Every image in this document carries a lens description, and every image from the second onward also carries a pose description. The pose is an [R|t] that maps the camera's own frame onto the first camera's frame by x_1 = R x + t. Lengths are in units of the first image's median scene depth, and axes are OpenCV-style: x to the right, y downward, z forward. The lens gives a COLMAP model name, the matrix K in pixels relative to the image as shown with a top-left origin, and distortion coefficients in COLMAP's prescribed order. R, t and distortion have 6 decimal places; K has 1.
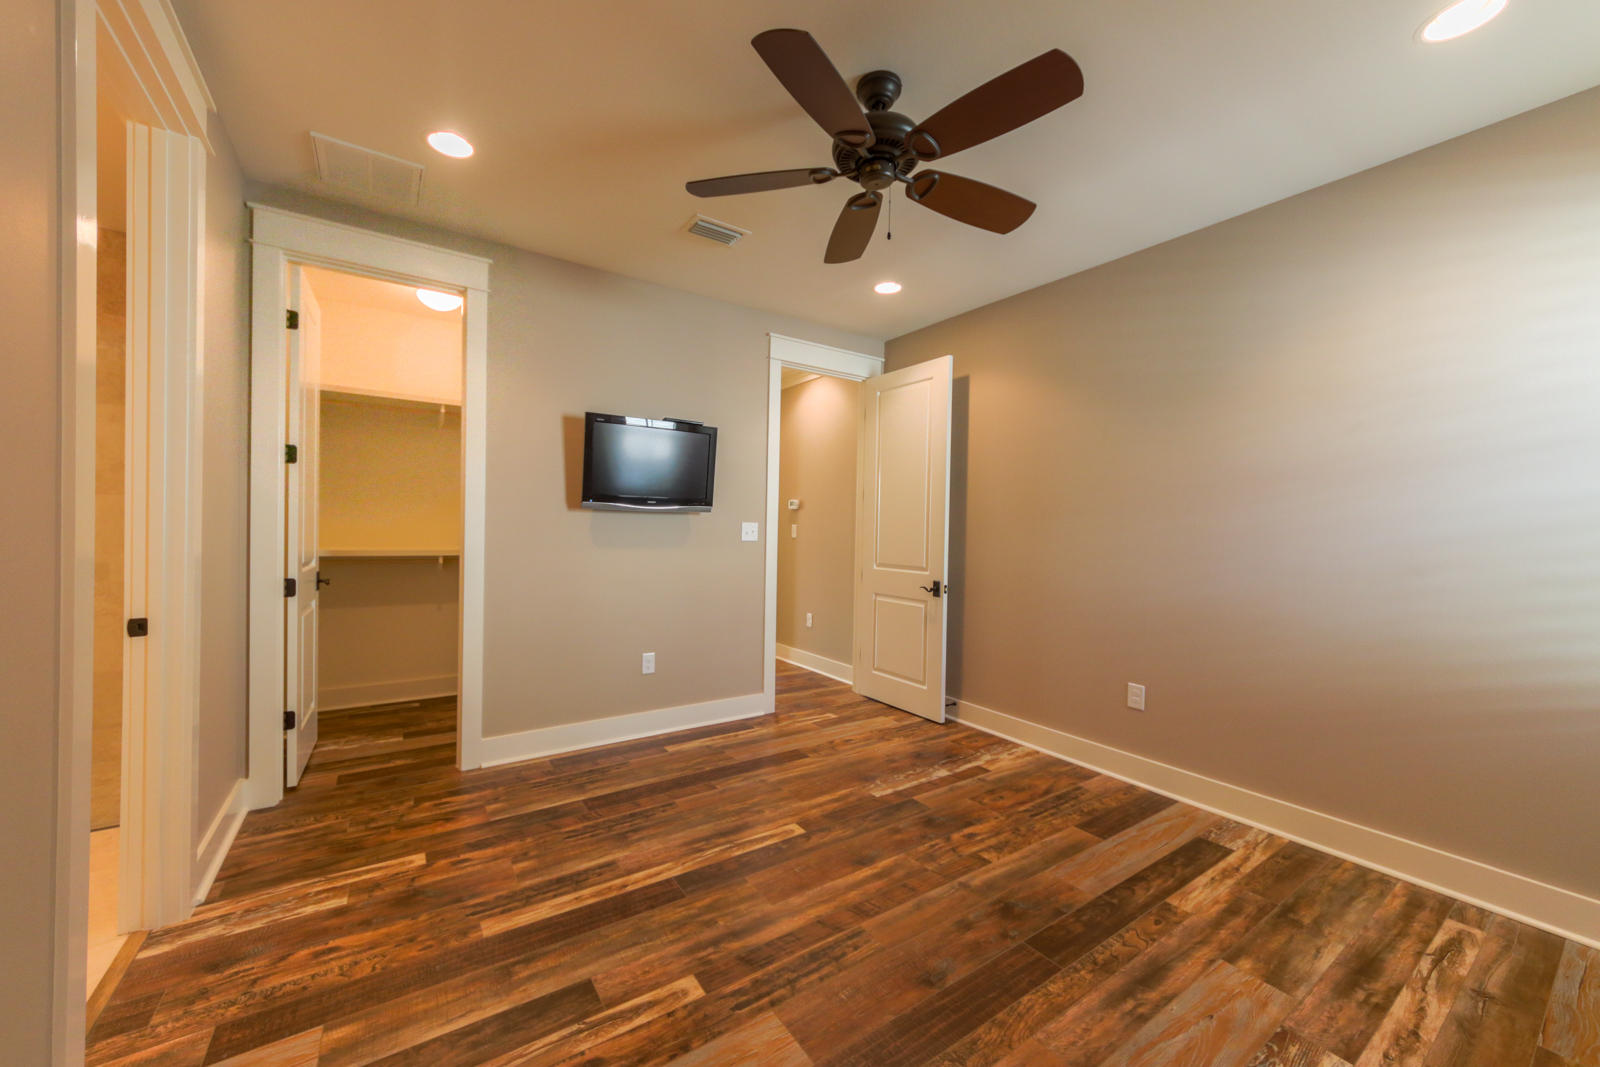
lens RADIAL K [[600.2, 0, 792.3], [0, 600.2, 536.3], [0, 0, 1]] dist [0.008044, -0.003538]
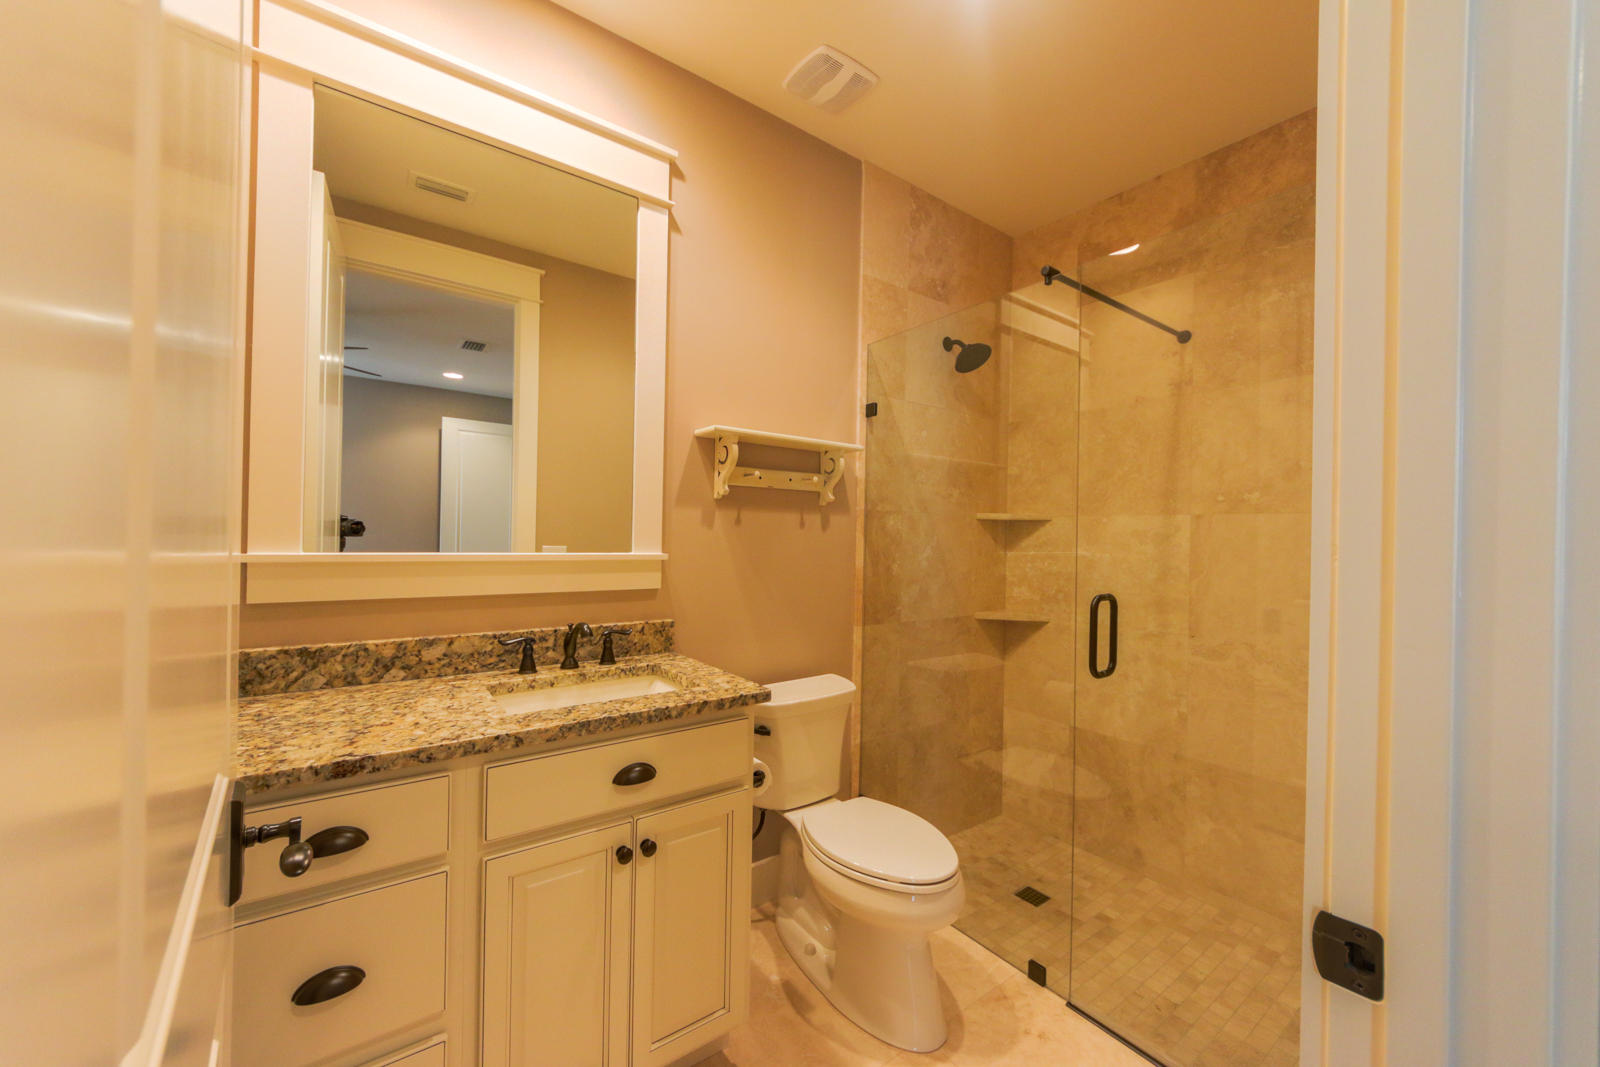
lens RADIAL K [[600.2, 0, 792.3], [0, 600.2, 536.3], [0, 0, 1]] dist [0.008044, -0.003538]
pose [[0.031354, -0.018937, -0.999329, -0.665520], [-0.031998, 0.999289, -0.019940, -0.016249], [0.998996, 0.032602, 0.030725, 0.598083]]
